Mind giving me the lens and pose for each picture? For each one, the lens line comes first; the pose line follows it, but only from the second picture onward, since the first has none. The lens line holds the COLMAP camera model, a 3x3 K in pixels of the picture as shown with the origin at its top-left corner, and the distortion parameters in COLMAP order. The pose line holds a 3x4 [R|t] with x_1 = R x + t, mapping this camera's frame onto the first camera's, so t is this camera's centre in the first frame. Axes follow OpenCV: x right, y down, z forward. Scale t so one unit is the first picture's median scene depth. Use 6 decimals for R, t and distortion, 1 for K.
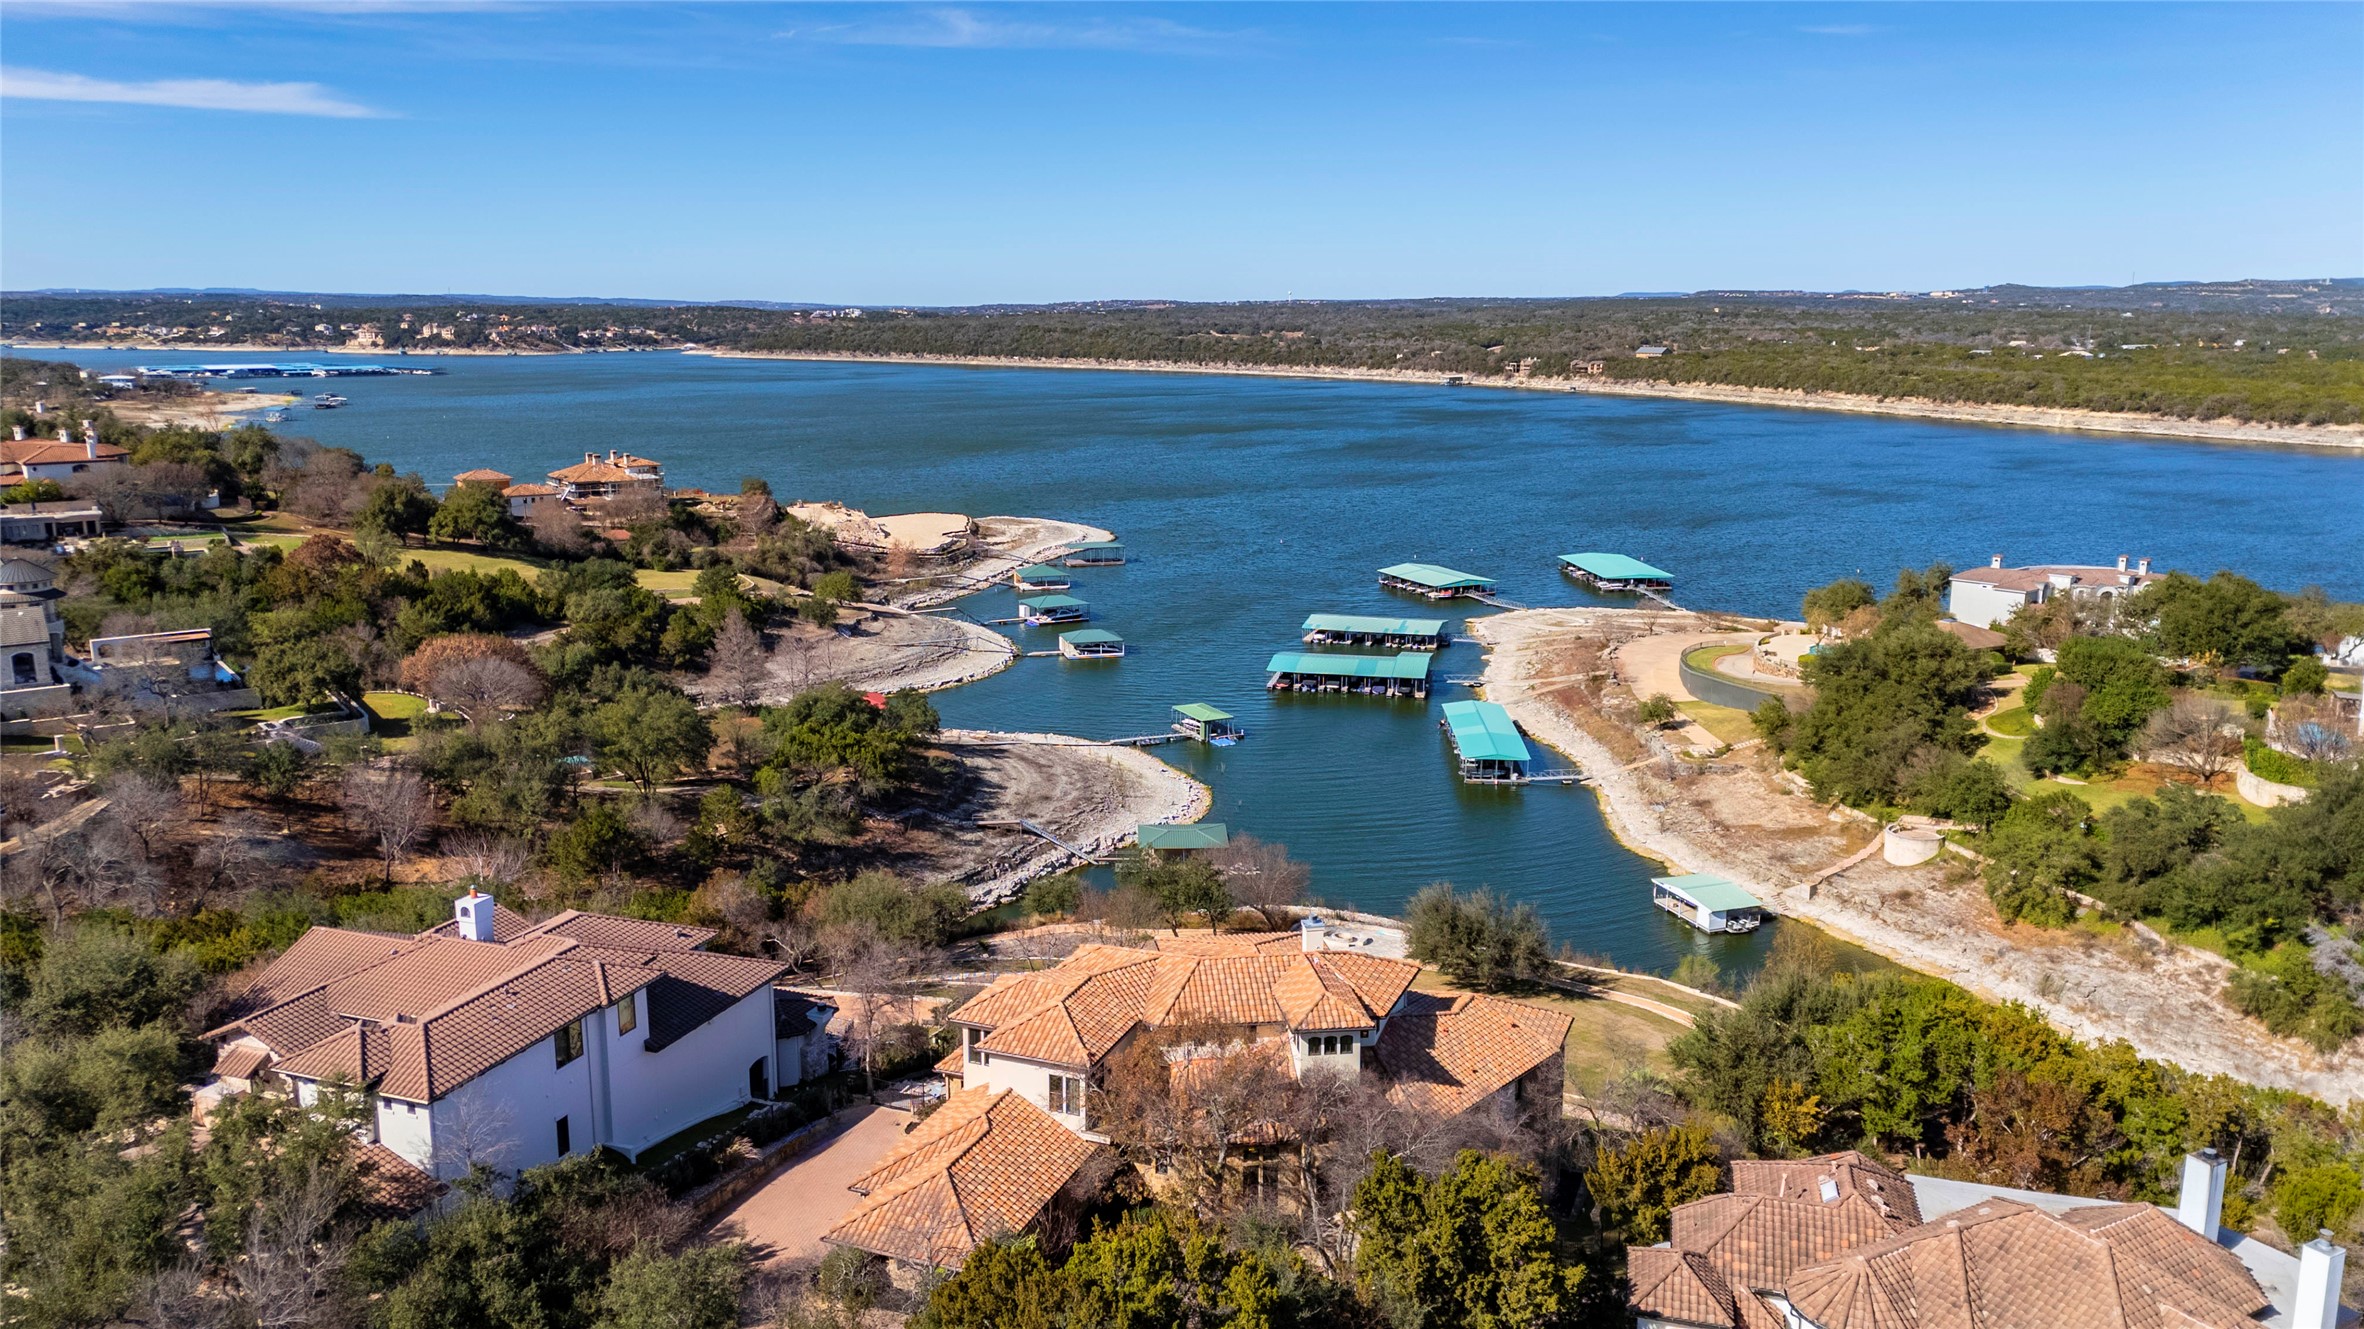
lens RADIAL K [[1755.8, 0, 1182.0], [0, 1755.8, 664.5], [0, 0, 1]] dist [0.104507, -0.114221]
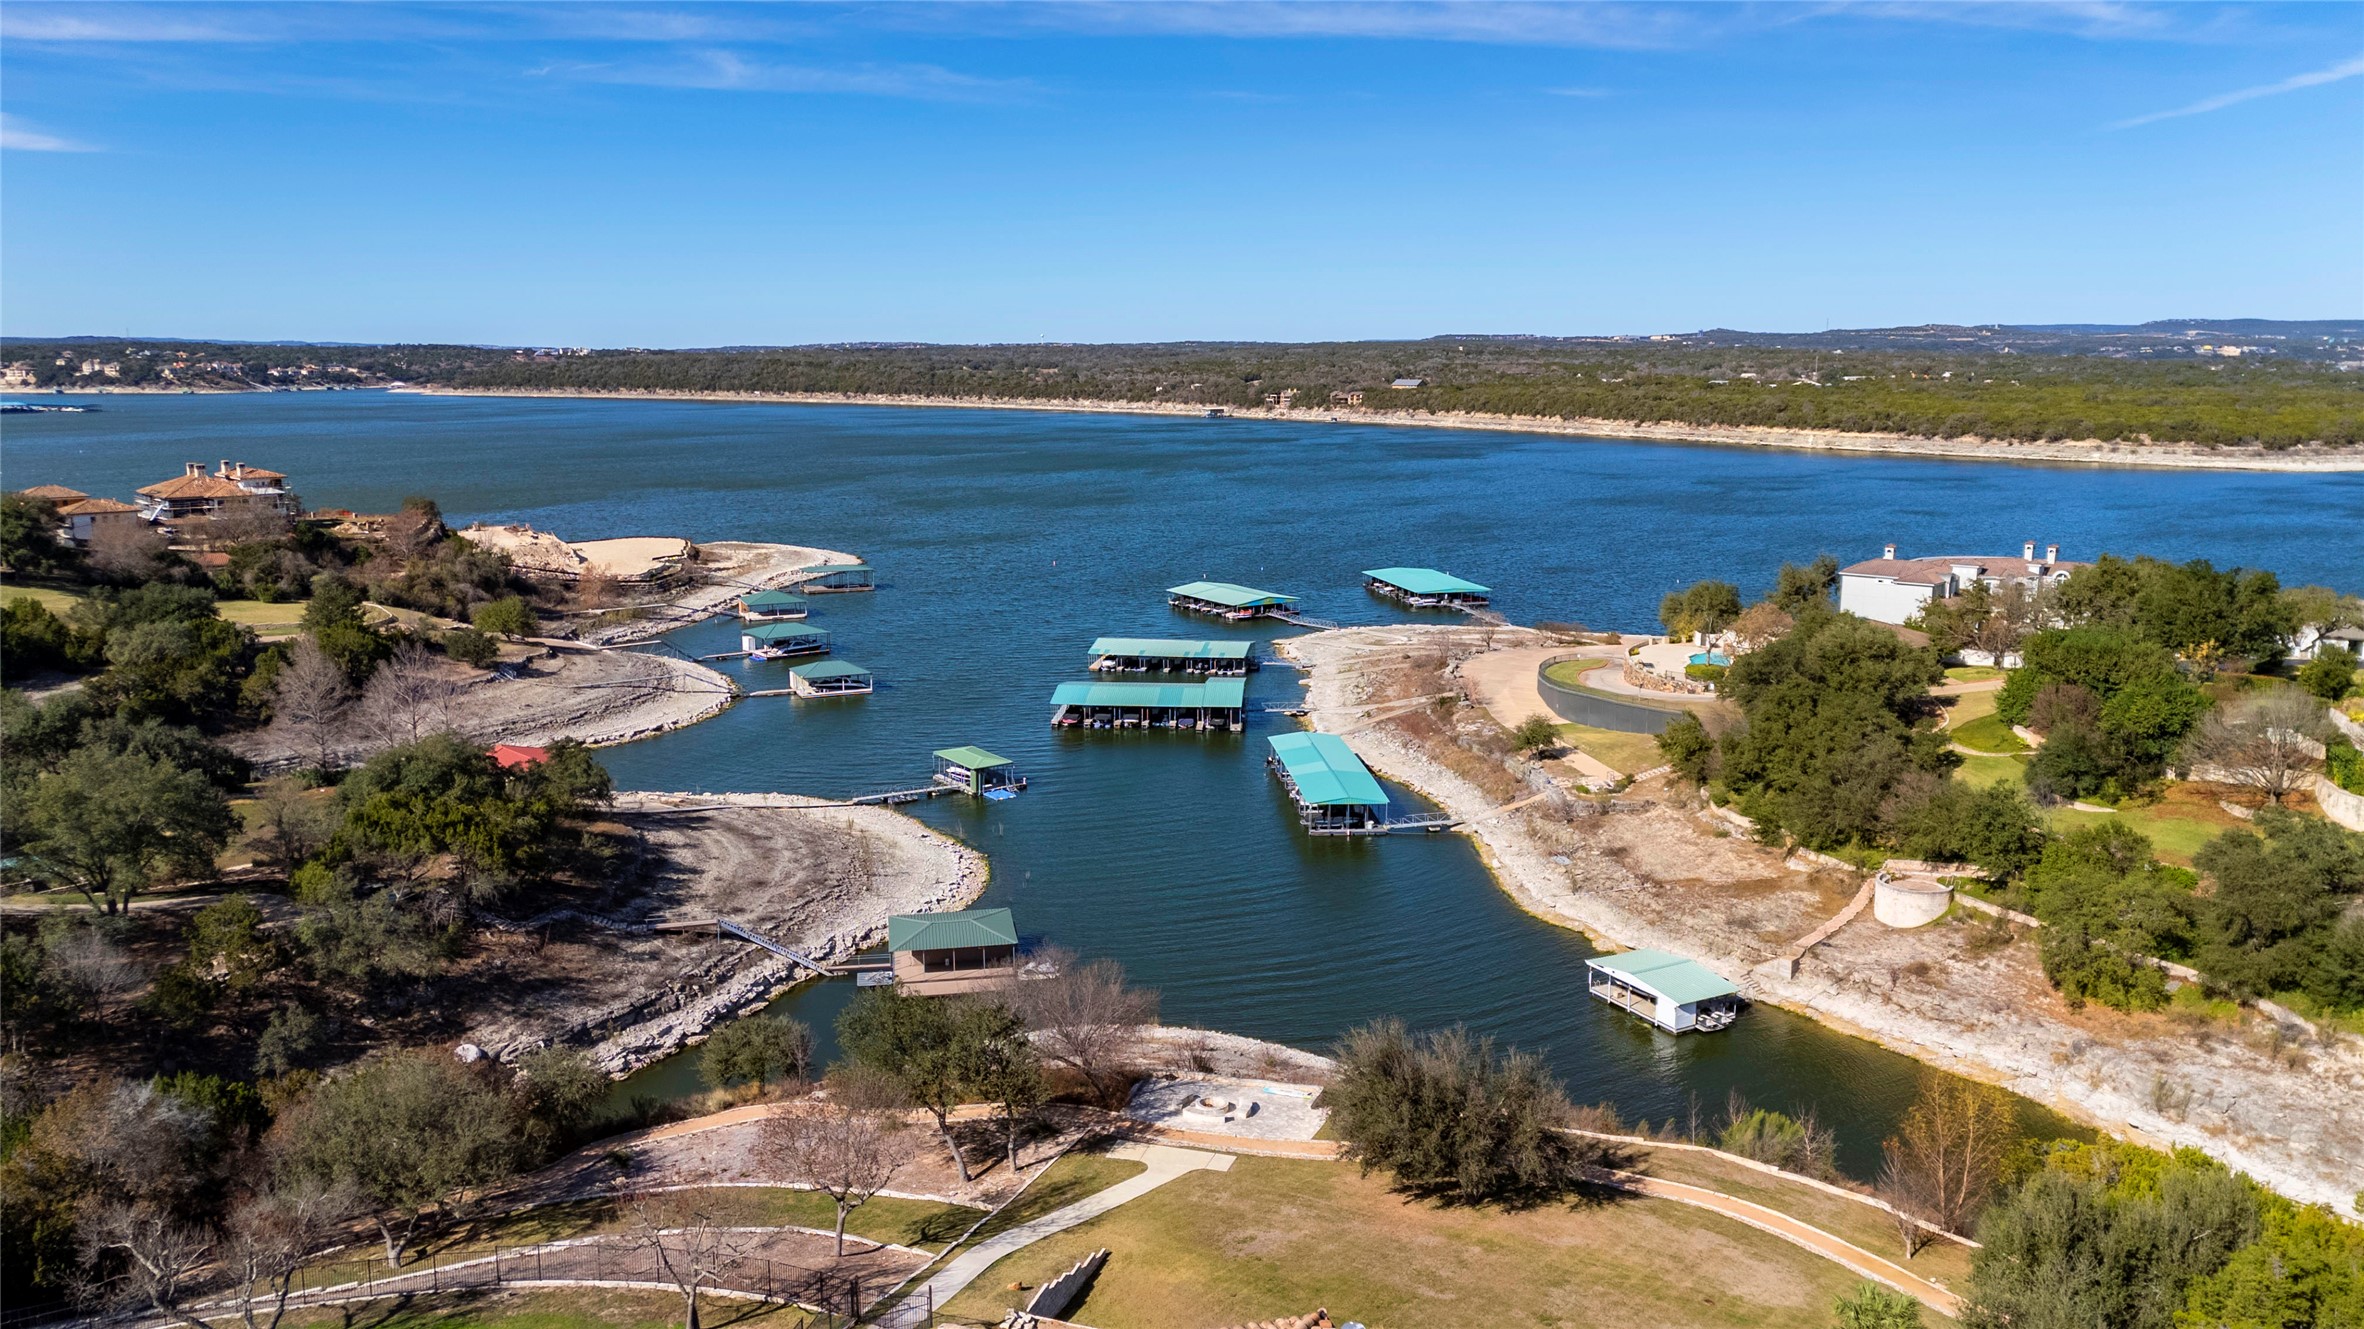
lens RADIAL K [[1755.8, 0, 1182.0], [0, 1755.8, 664.5], [0, 0, 1]] dist [0.104507, -0.114221]
pose [[0.990499, -0.026571, 0.134930, -0.000470], [0.029907, 0.999294, -0.022758, 0.005062], [-0.134230, 0.026577, 0.990594, 0.167159]]
